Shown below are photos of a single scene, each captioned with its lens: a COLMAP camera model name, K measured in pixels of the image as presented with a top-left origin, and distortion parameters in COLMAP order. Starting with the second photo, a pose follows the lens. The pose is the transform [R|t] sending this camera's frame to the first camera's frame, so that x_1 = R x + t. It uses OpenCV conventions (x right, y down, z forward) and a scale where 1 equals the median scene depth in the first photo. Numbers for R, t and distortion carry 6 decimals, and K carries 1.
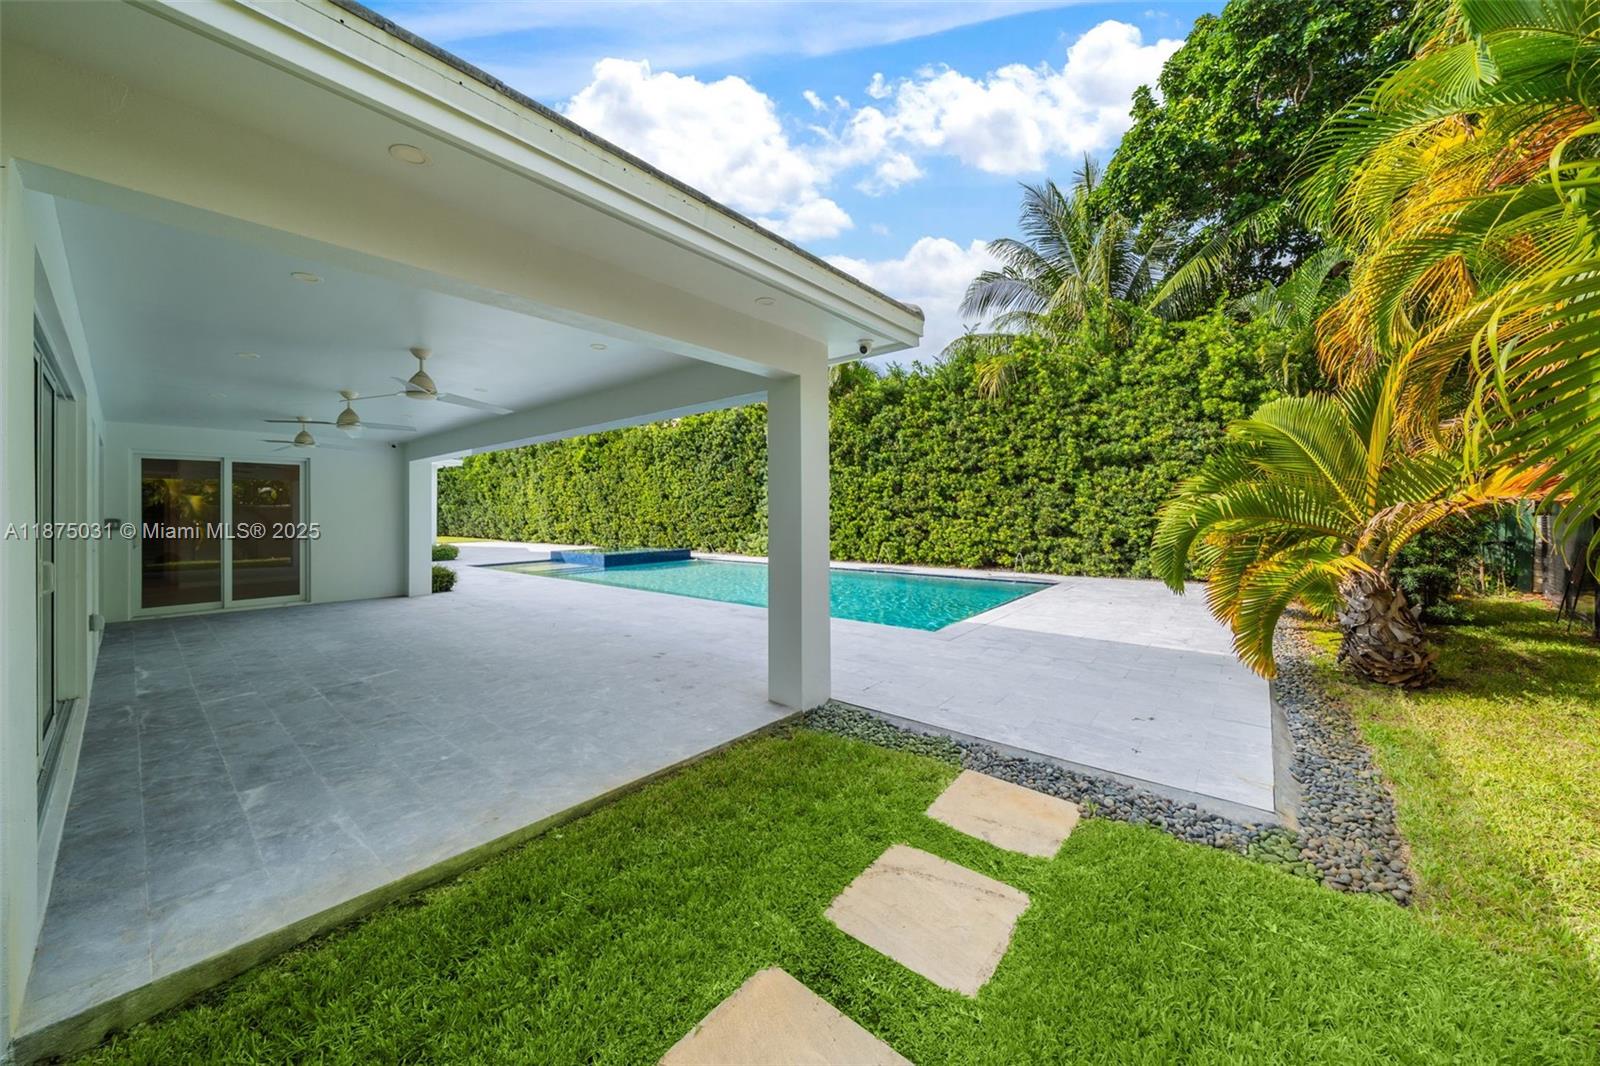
lens RADIAL K [[557.5, 0, 795.4], [0, 557.5, 521.3], [0, 0, 1]] dist [-0.001003, 0.000034]
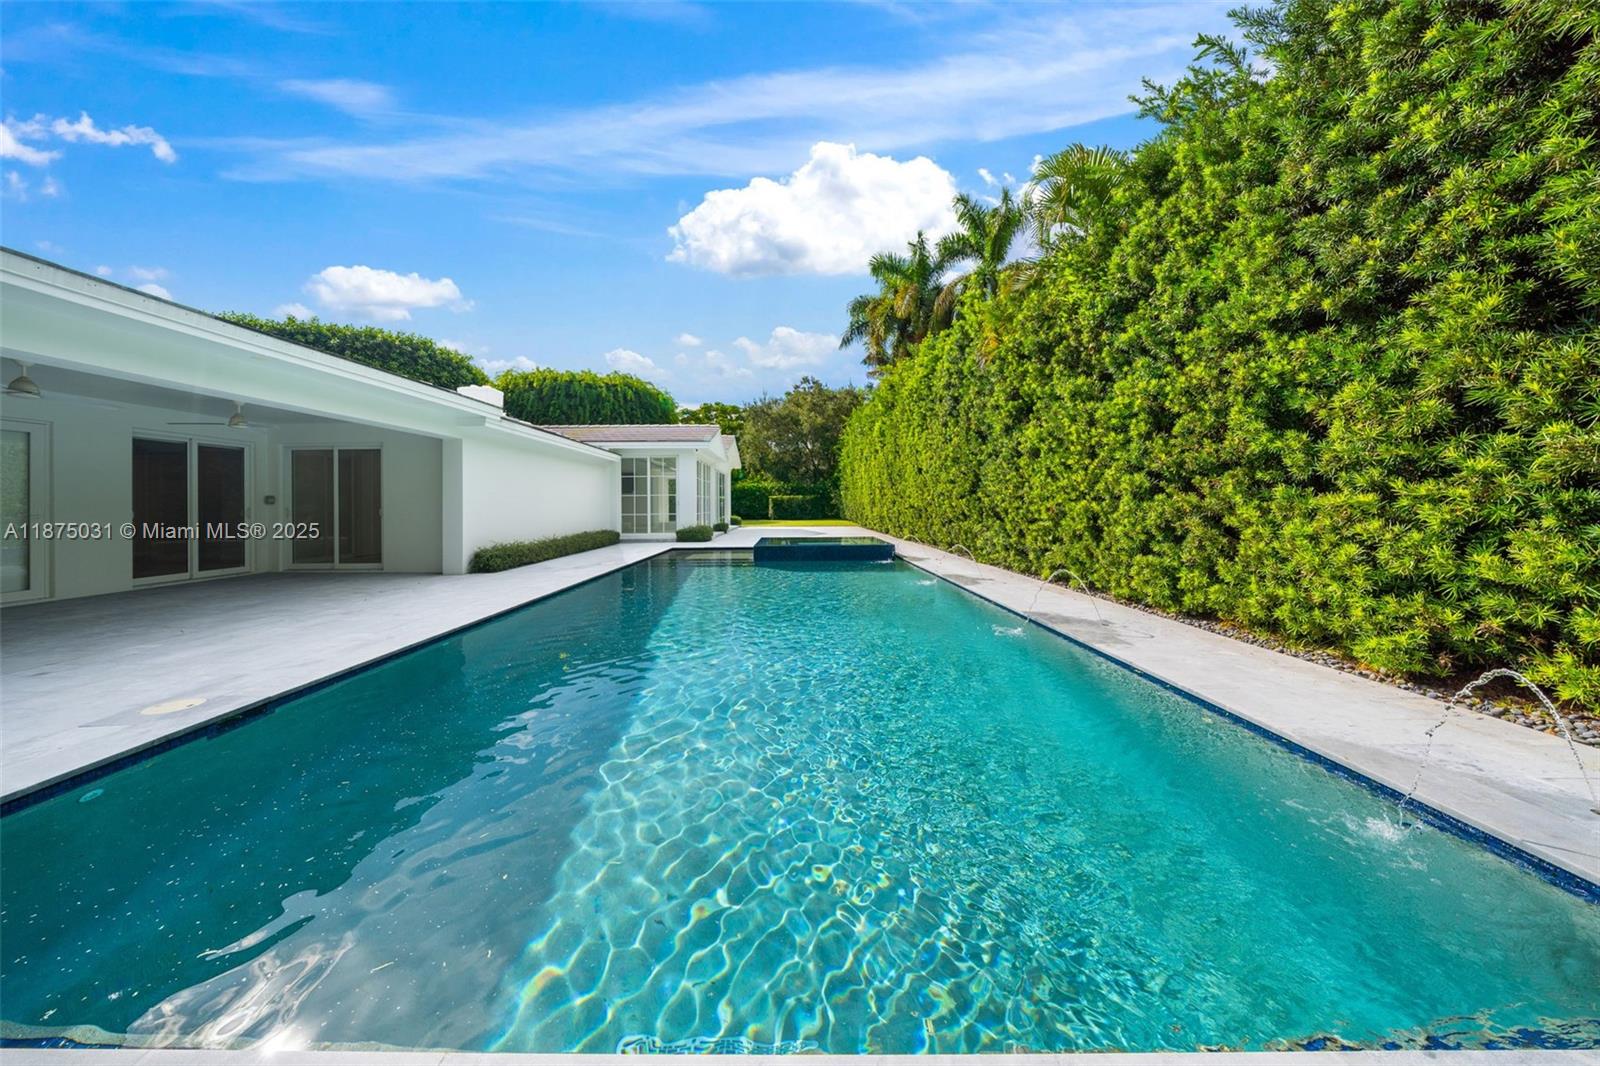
lens RADIAL K [[557.5, 0, 822.3], [0, 557.5, 506.7], [0, 0, 1]] dist [-0.001003, 0.000034]
pose [[0.684376, 0.001927, -0.729127, 0.324368], [-0.003300, 0.999994, -0.000454, 0.004534], [0.729122, 0.002717, 0.684379, 0.622540]]
